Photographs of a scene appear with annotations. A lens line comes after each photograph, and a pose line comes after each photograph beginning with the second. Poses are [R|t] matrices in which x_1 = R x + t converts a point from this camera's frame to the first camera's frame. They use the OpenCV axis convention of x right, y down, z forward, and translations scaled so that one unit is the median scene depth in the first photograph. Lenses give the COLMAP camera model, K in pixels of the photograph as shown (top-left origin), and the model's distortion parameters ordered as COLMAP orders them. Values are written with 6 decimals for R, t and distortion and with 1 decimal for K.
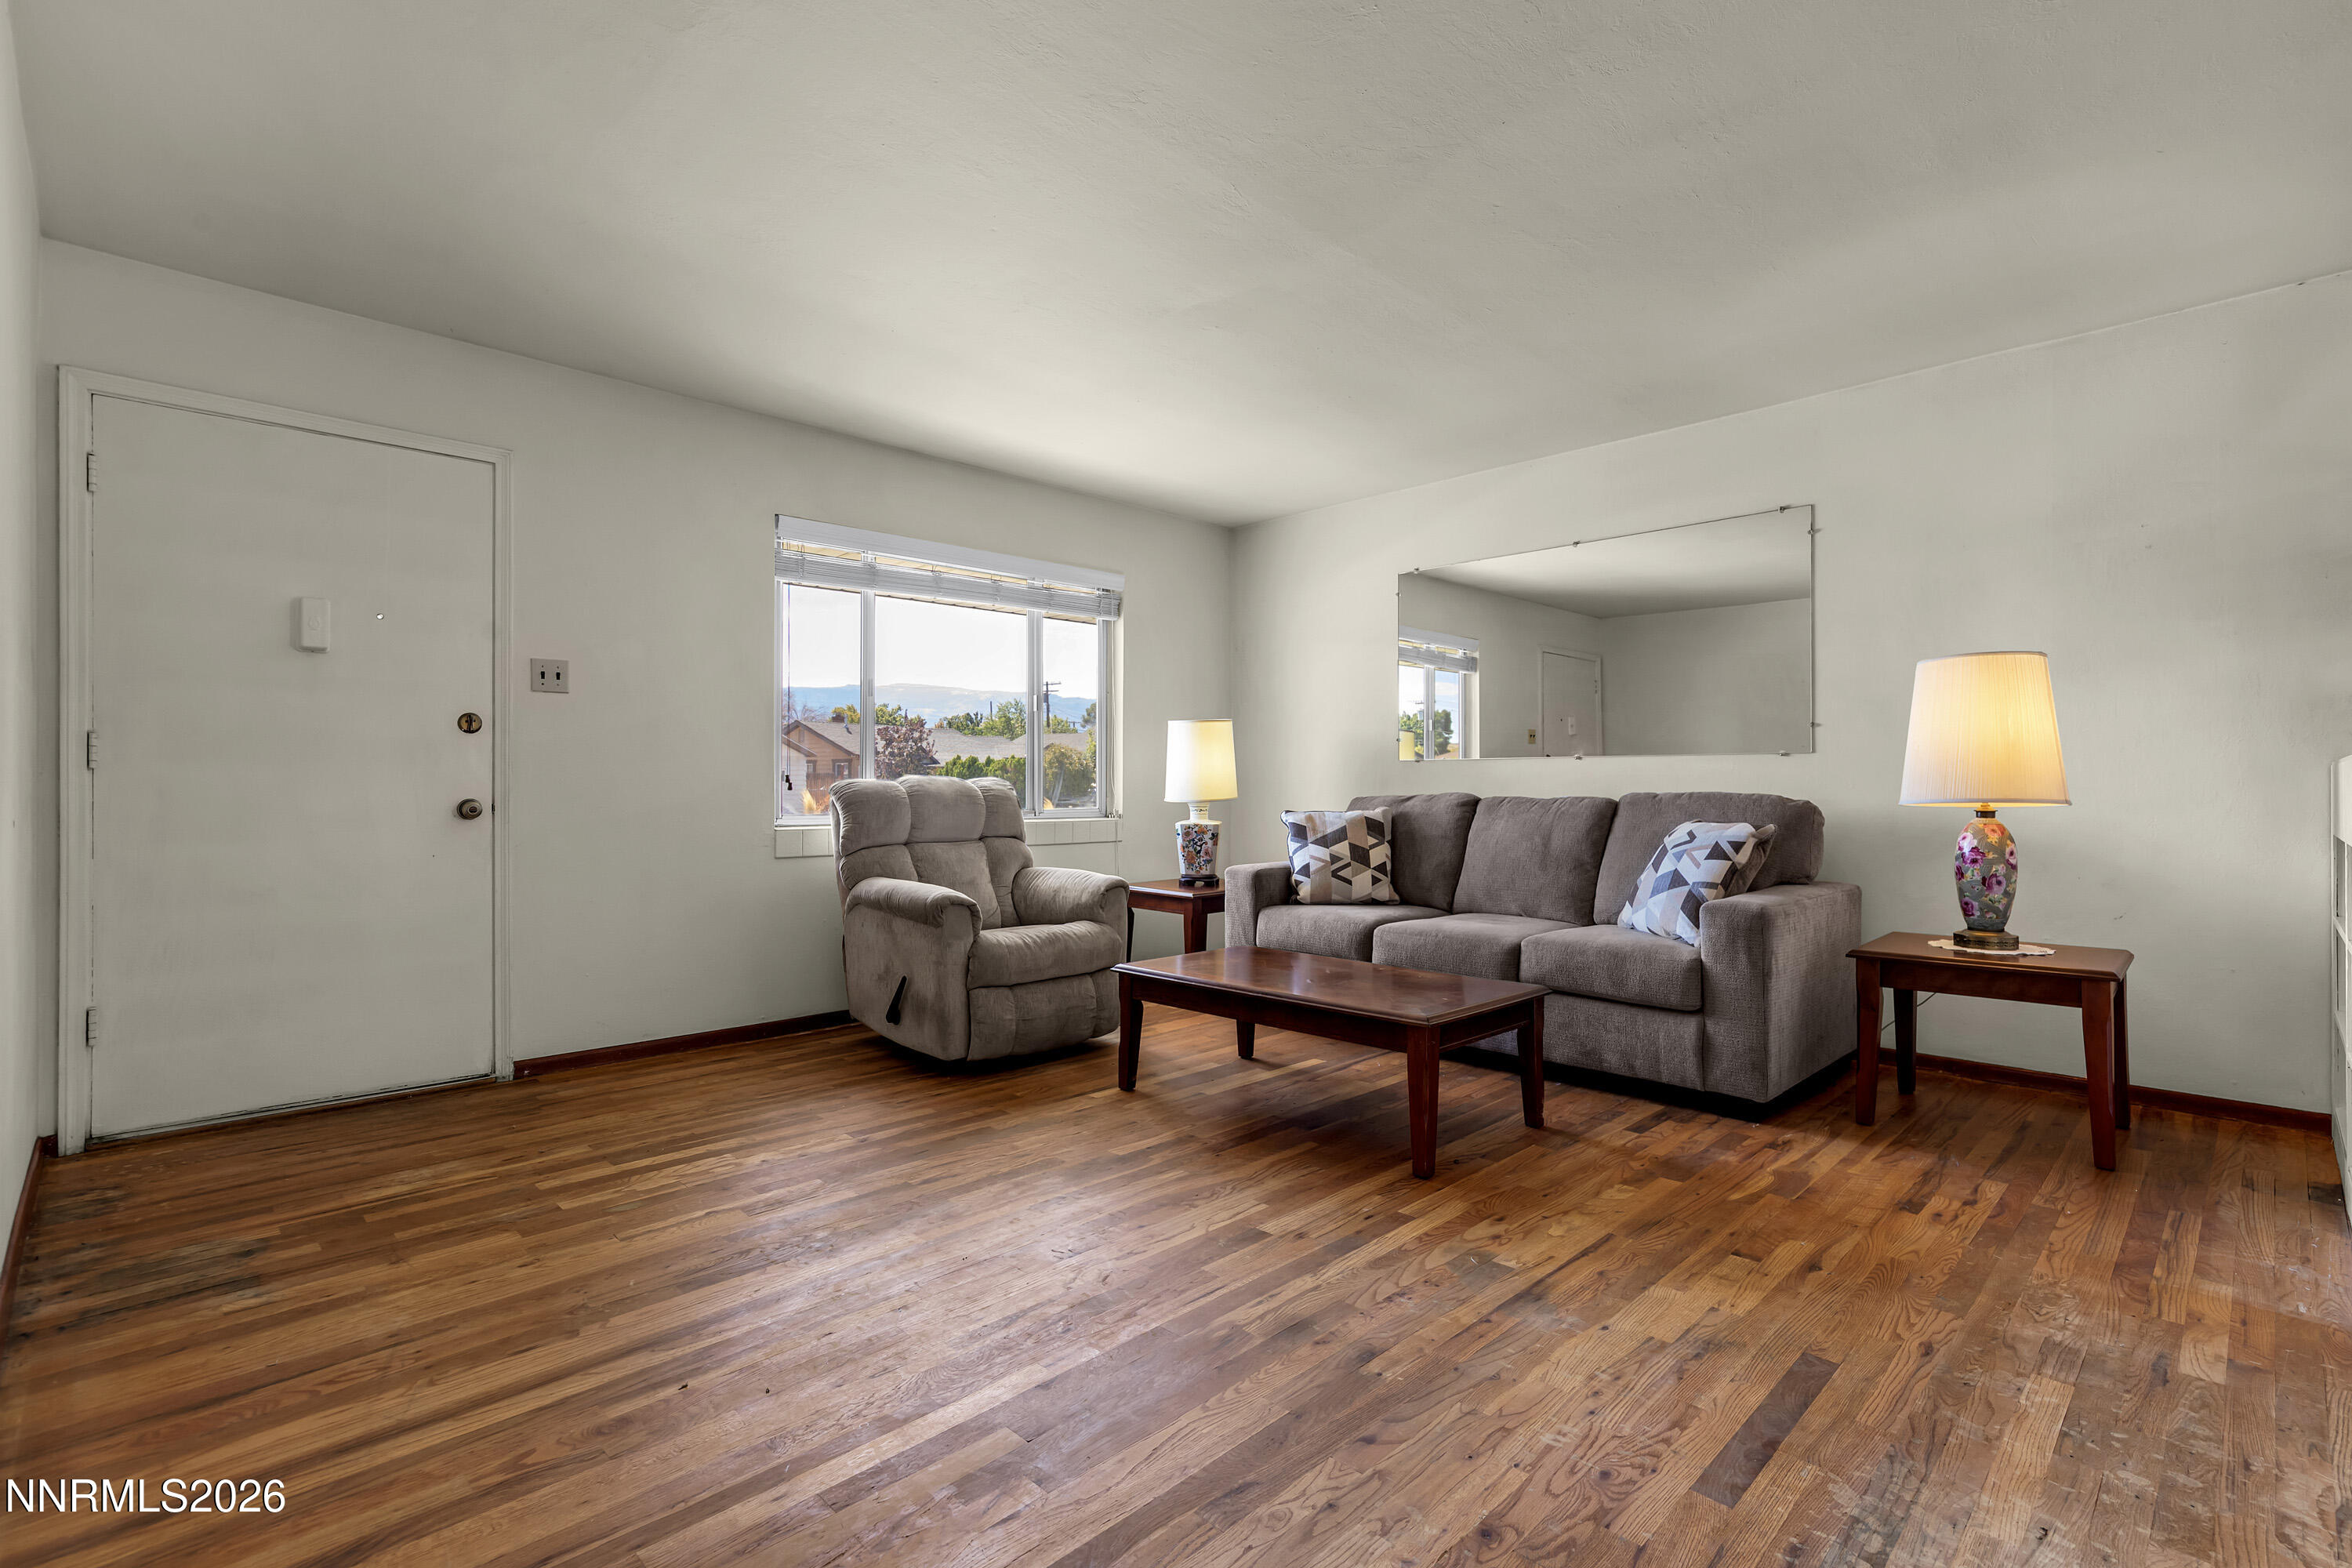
lens RADIAL K [[1002.3, 0, 1207.4], [0, 1002.3, 778.8], [0, 0, 1]] dist [0.002793, -0.000037]
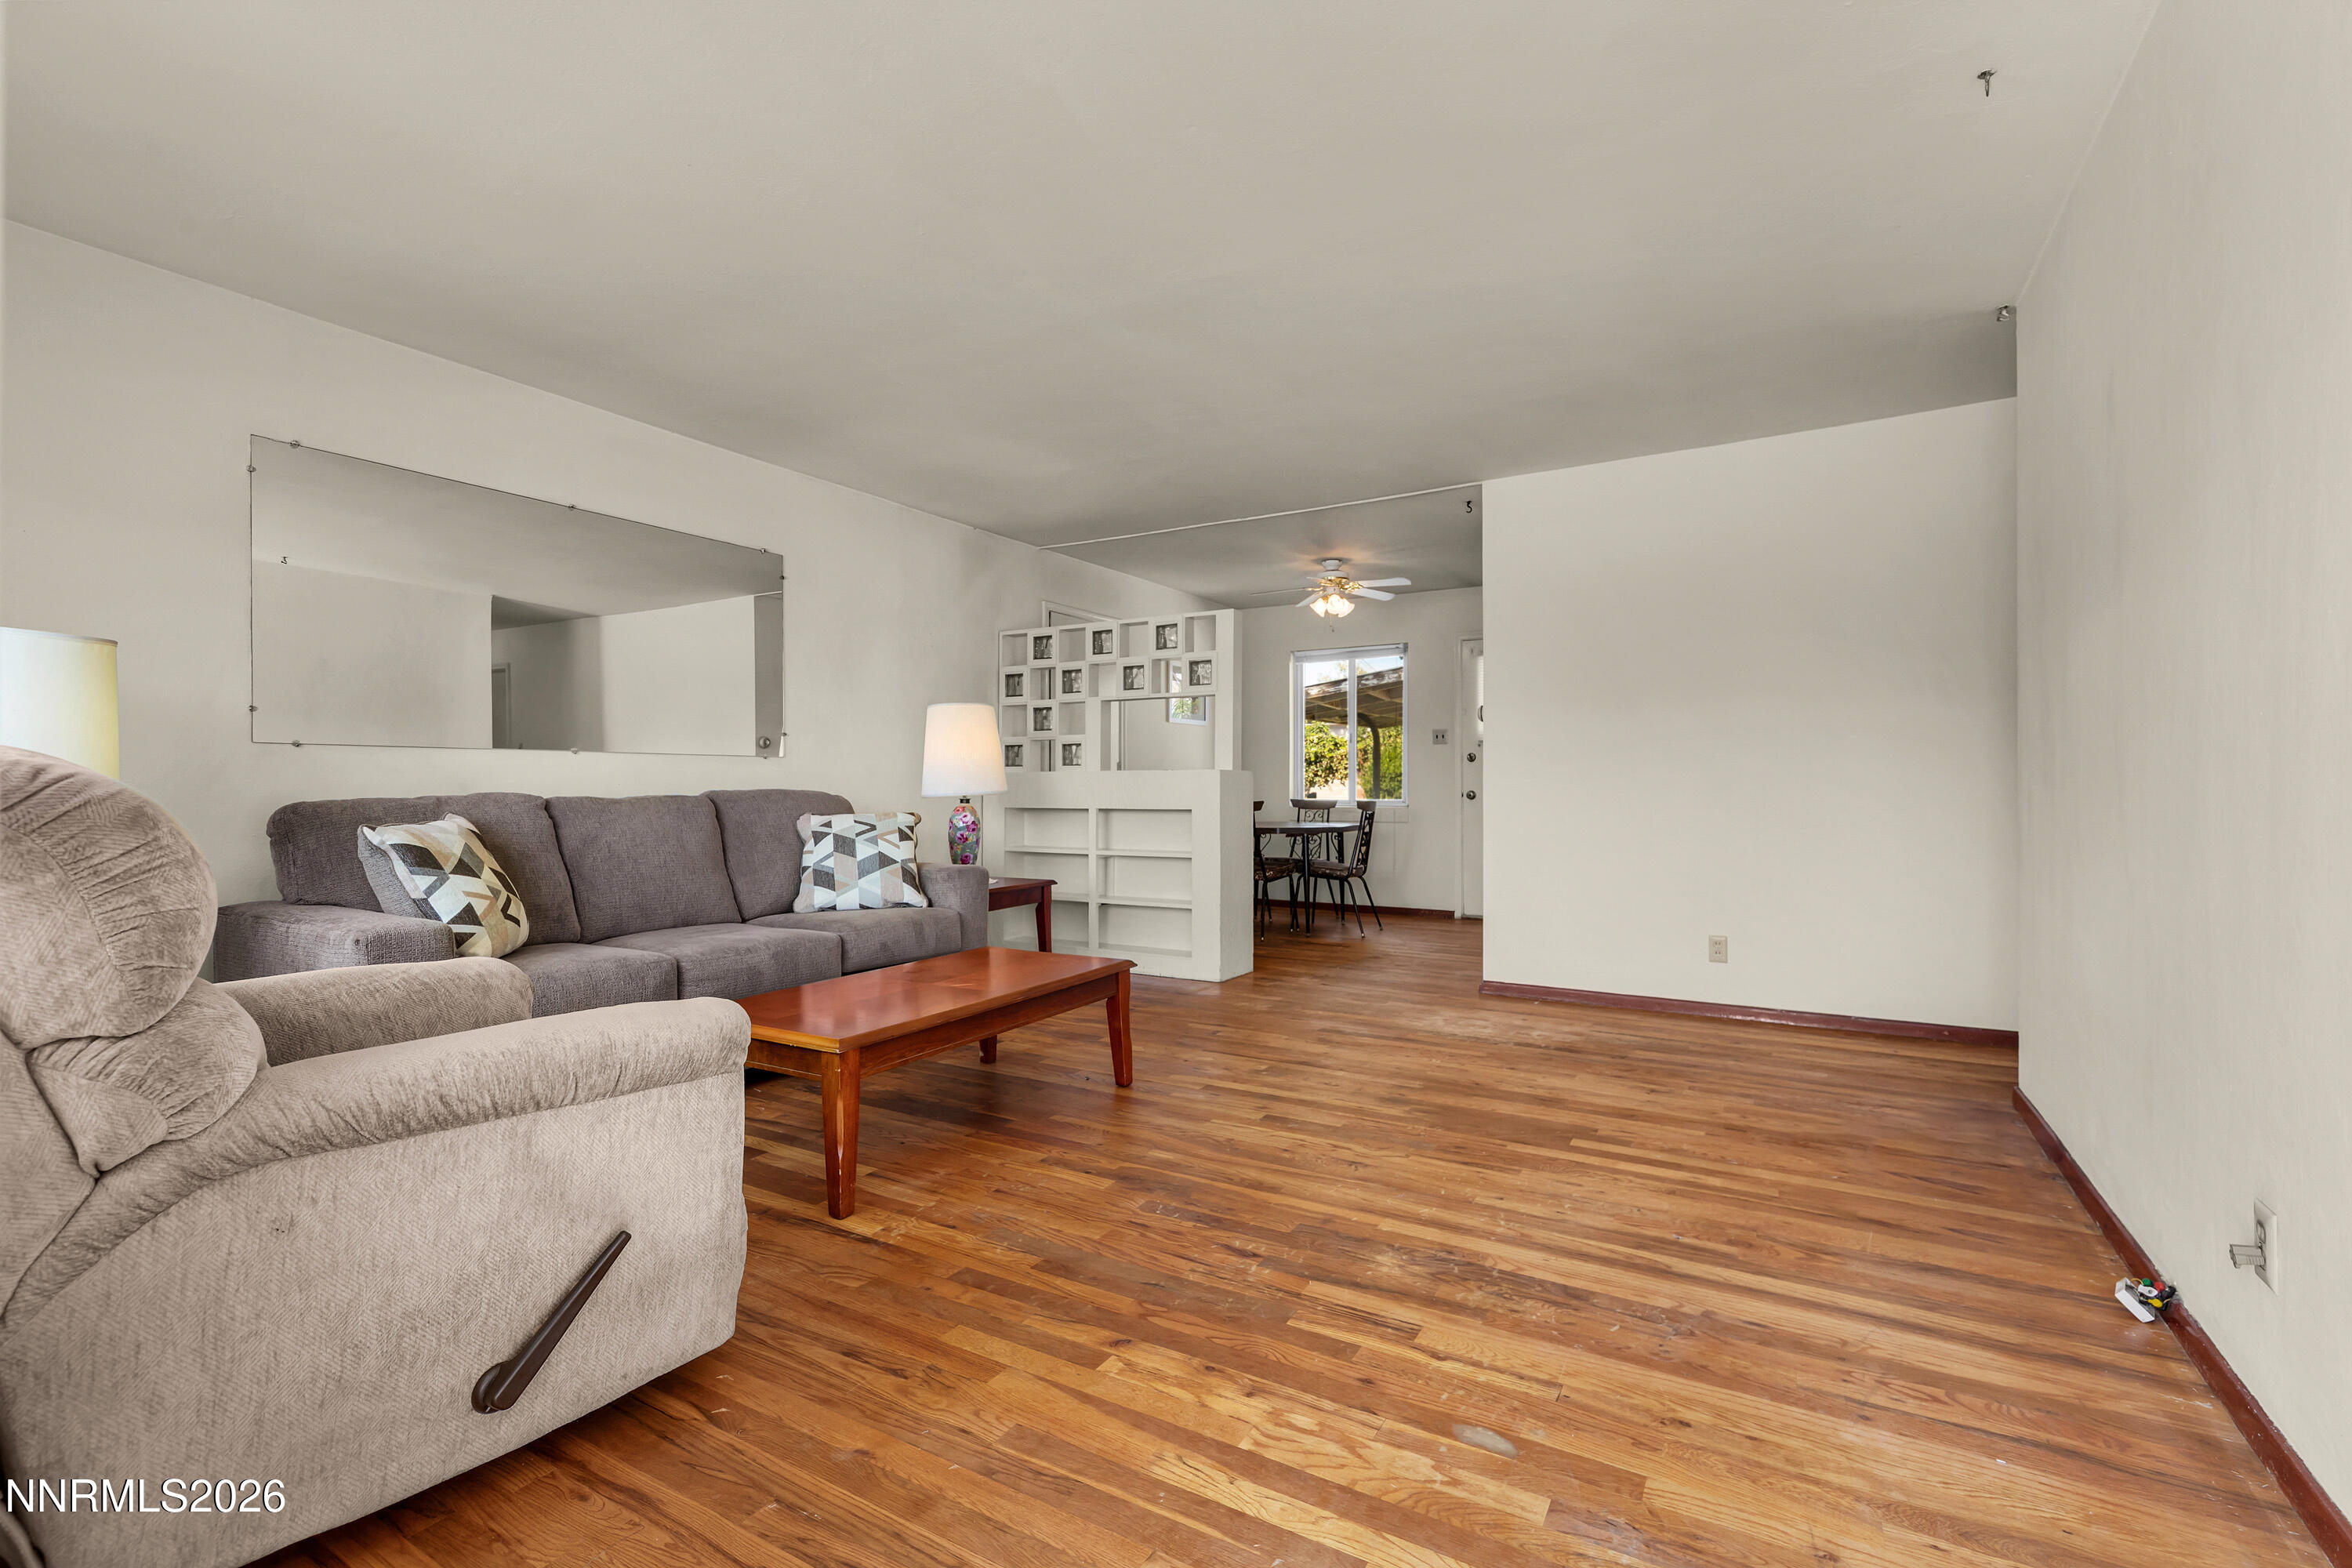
lens RADIAL K [[1002.3, 0, 1207.4], [0, 1002.3, 778.8], [0, 0, 1]] dist [0.002793, -0.000037]
pose [[-0.214928, 0.007765, 0.976599, -1.344666], [-0.002077, 0.999962, -0.008408, 0.032635], [-0.976628, -0.003836, -0.214904, 1.525650]]
